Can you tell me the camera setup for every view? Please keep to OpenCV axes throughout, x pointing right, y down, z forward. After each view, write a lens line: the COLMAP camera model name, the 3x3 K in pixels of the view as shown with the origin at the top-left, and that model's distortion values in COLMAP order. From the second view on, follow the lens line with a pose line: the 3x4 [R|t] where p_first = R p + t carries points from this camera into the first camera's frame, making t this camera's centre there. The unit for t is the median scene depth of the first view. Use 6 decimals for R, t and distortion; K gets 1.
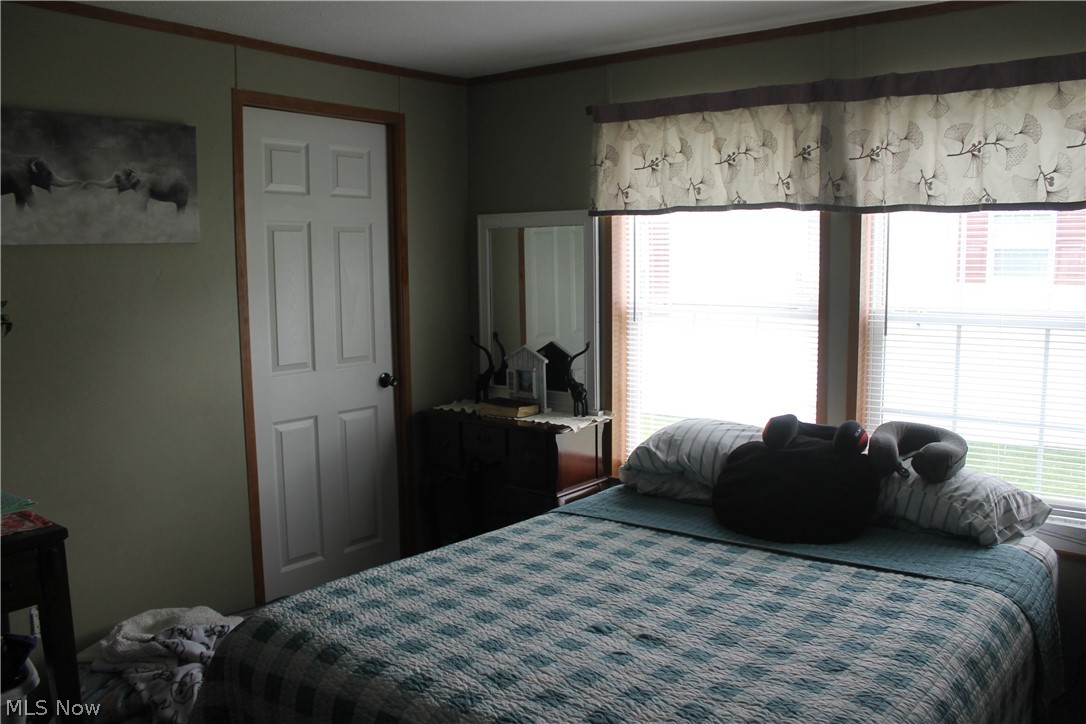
lens RADIAL K [[910.9, 0, 547.6], [0, 910.9, 357.9], [0, 0, 1]] dist [-0.170391, 0.151810]
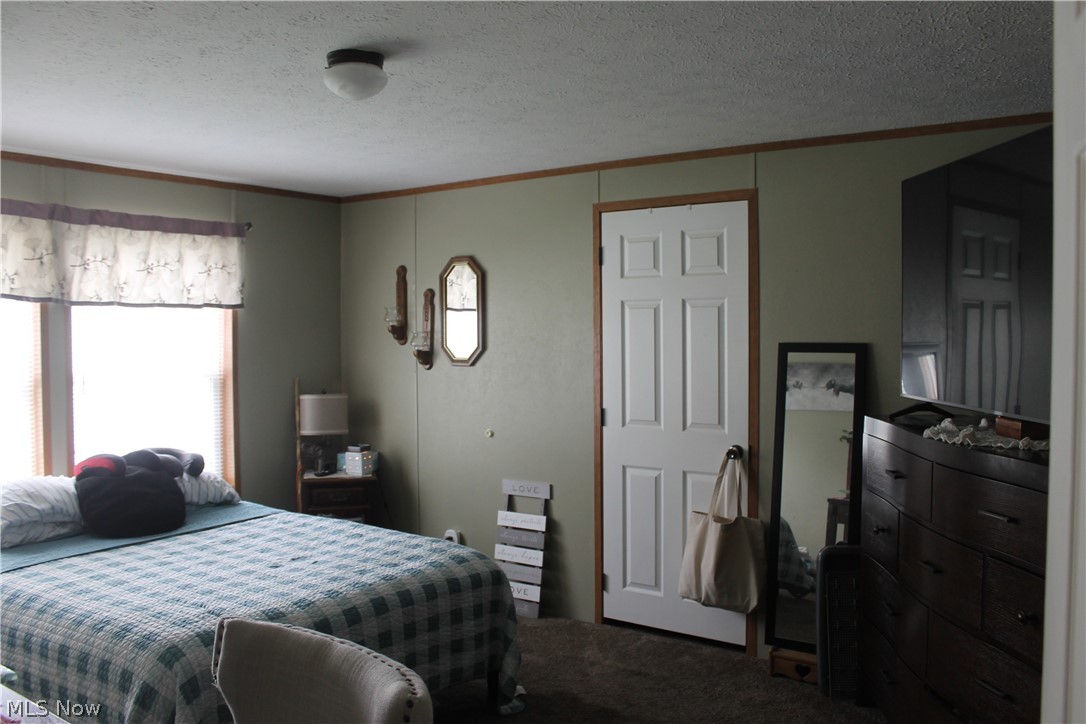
lens RADIAL K [[910.9, 0, 547.6], [0, 910.9, 357.9], [0, 0, 1]] dist [-0.170391, 0.151810]
pose [[-0.074117, -0.012464, 0.997172, -1.164568], [0.128197, 0.991506, 0.021922, -0.024779], [-0.988975, 0.129459, -0.071890, 0.449586]]
